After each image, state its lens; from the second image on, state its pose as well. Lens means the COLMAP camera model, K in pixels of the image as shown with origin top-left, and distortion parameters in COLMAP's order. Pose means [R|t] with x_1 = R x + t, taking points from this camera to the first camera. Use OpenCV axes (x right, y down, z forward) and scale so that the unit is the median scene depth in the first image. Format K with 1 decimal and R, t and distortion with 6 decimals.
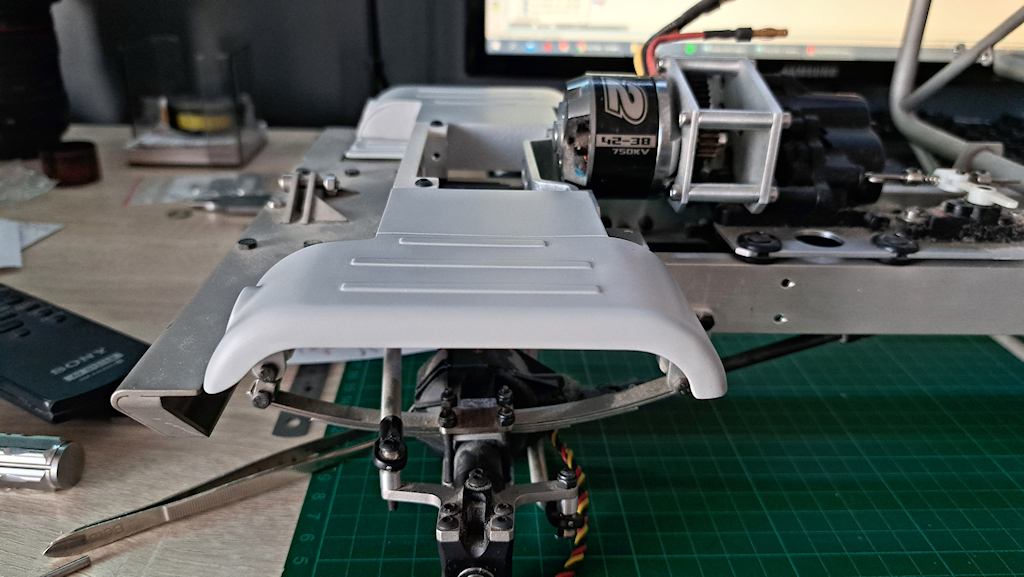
lens RADIAL K [[761.7, 0, 511.7], [0, 761.7, 262.1], [0, 0, 1]] dist [0.001893, -0.004423]
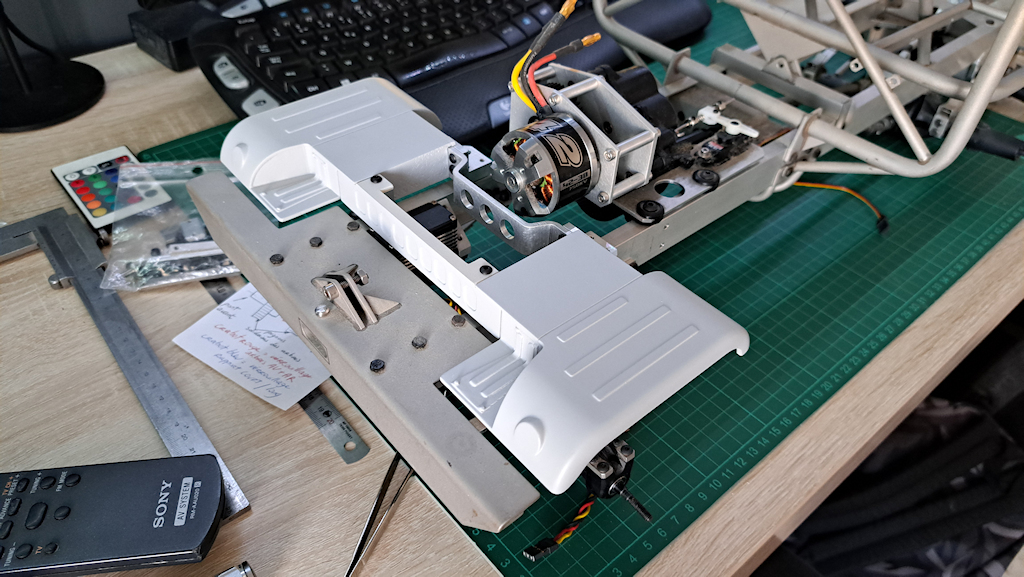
lens RADIAL K [[761.7, 0, 511.7], [0, 761.7, 262.1], [0, 0, 1]] dist [0.001893, -0.004423]
pose [[0.793127, -0.396565, 0.462260, -0.656404], [0.226734, 0.896674, 0.380221, -0.581801], [-0.565279, -0.196753, 0.801091, -0.106159]]
